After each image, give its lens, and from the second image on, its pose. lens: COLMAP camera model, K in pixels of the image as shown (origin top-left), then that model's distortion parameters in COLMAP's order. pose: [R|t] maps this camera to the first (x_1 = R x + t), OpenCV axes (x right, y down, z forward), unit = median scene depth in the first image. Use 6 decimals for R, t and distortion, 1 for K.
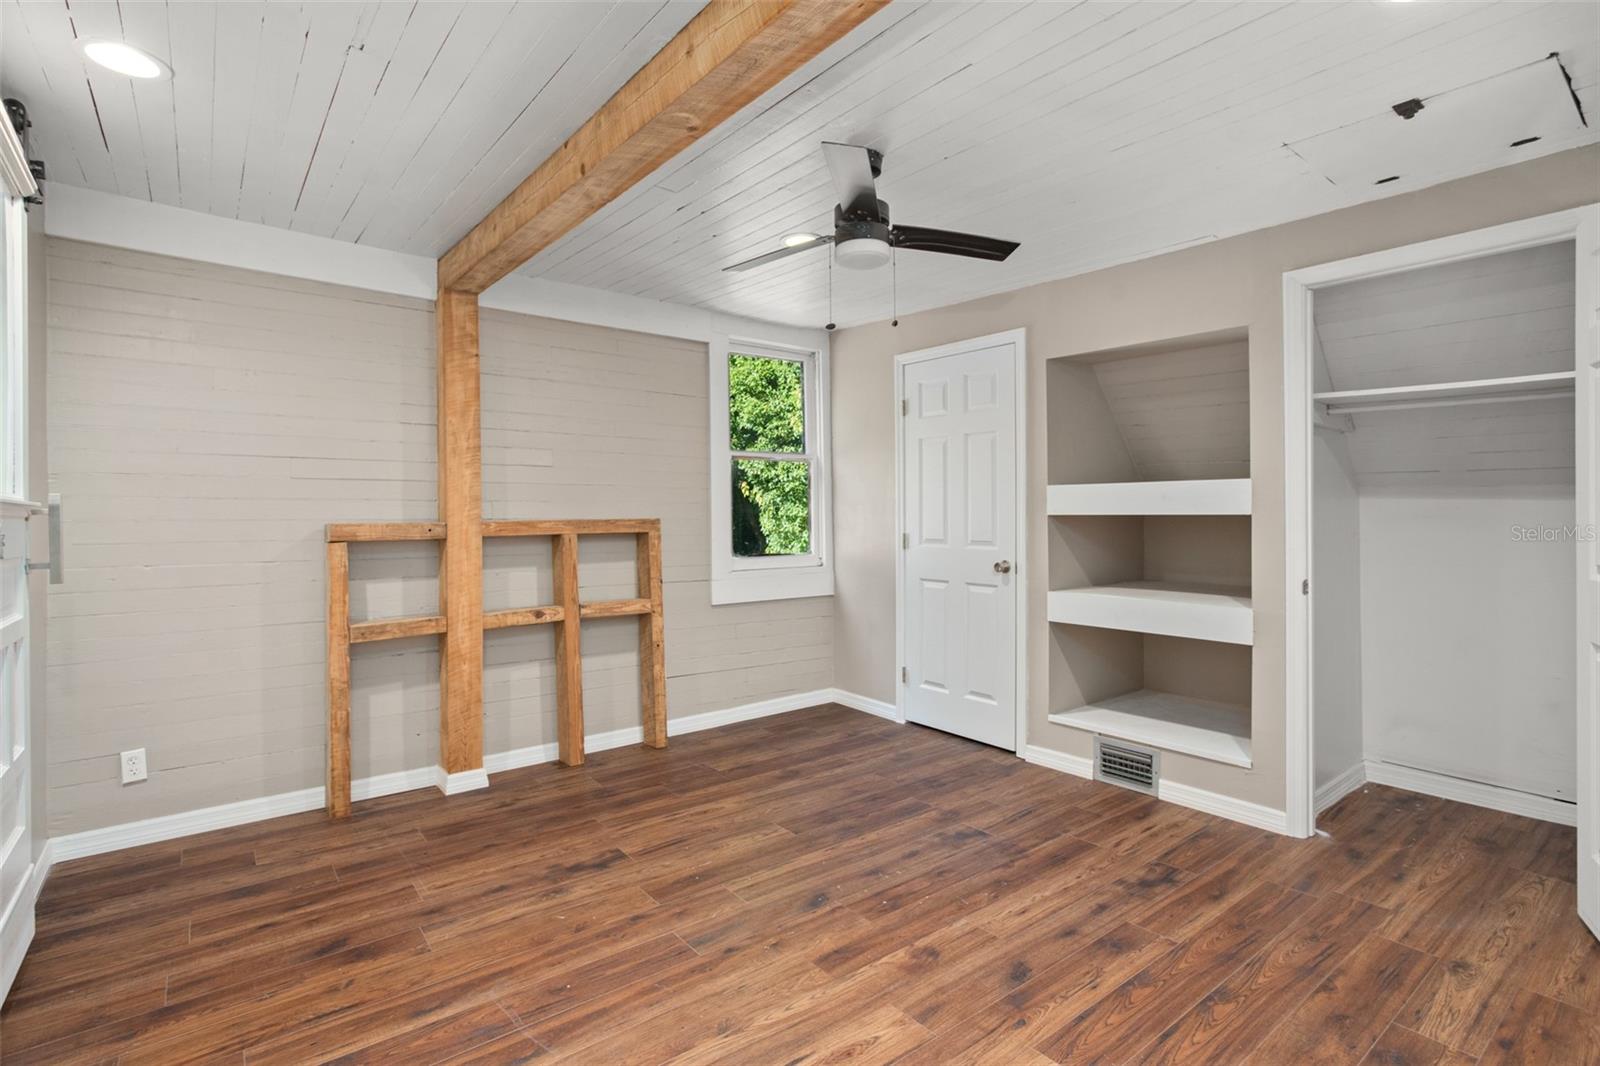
lens RADIAL K [[778.6, 0, 786.8], [0, 778.6, 521.8], [0, 0, 1]] dist [-0.026177, 0.016659]
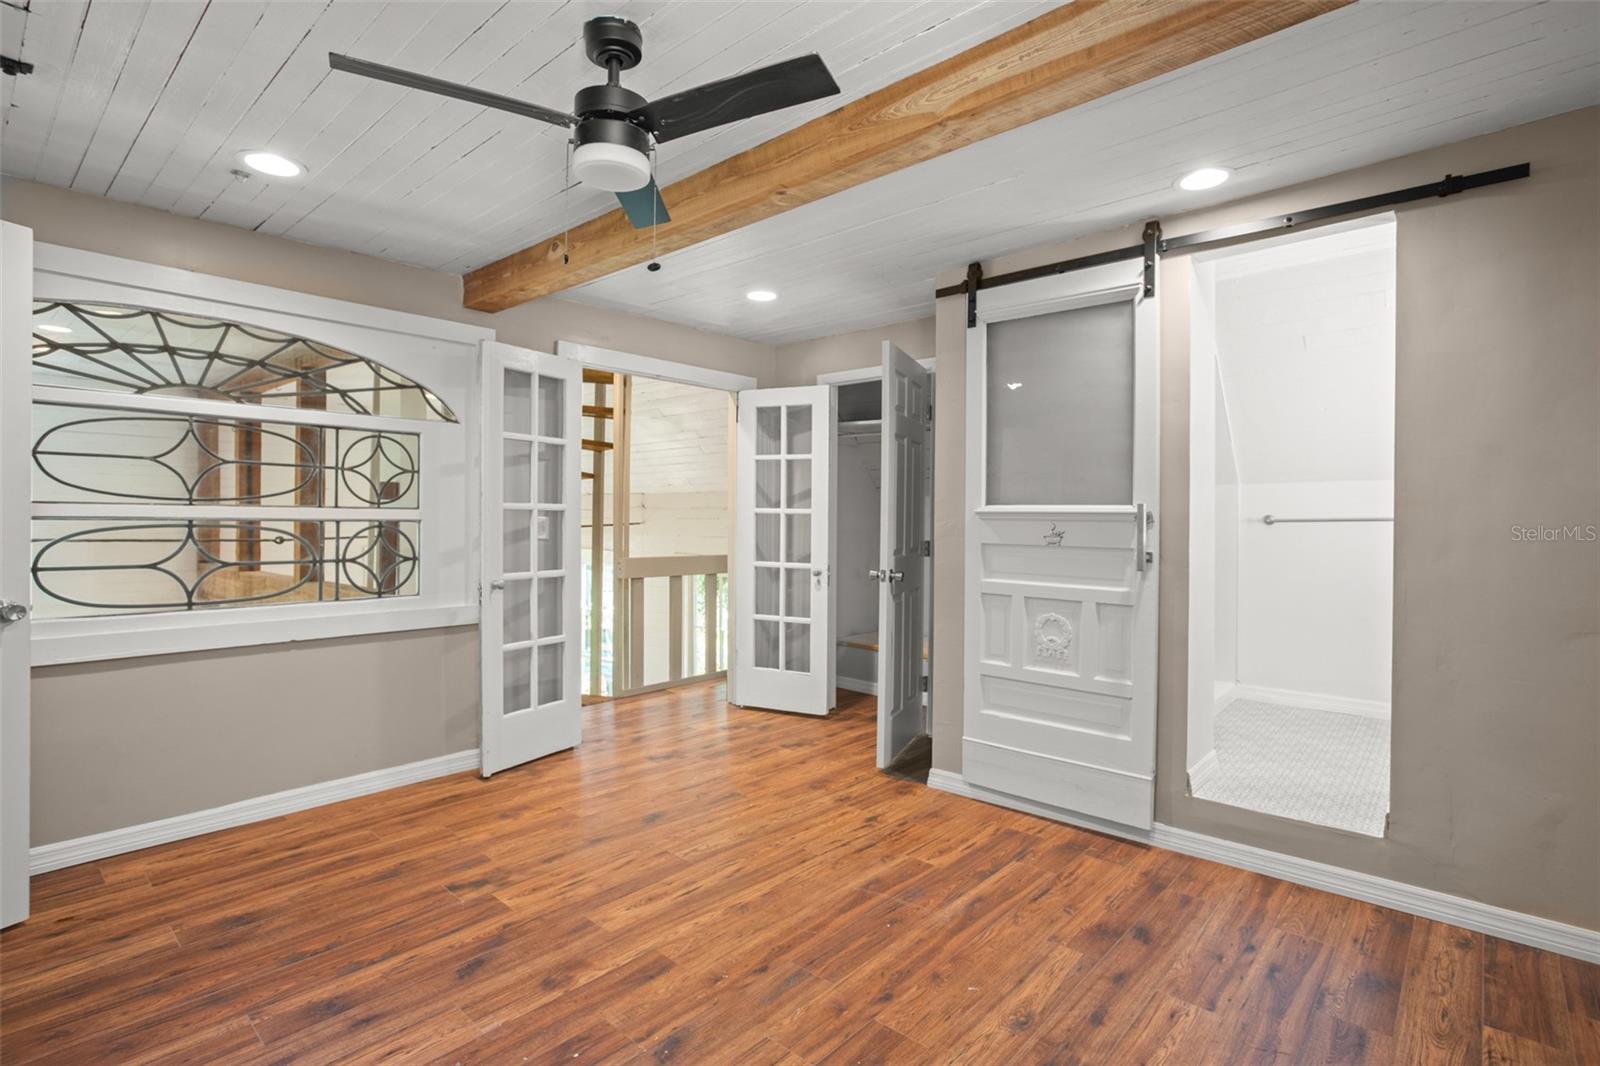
lens RADIAL K [[778.6, 0, 786.8], [0, 778.6, 521.8], [0, 0, 1]] dist [-0.026177, 0.016659]
pose [[-0.984285, -0.002406, -0.176573, 0.070244], [-0.005146, 0.999873, 0.015058, -0.020830], [0.176514, 0.015730, -0.984172, 1.988821]]
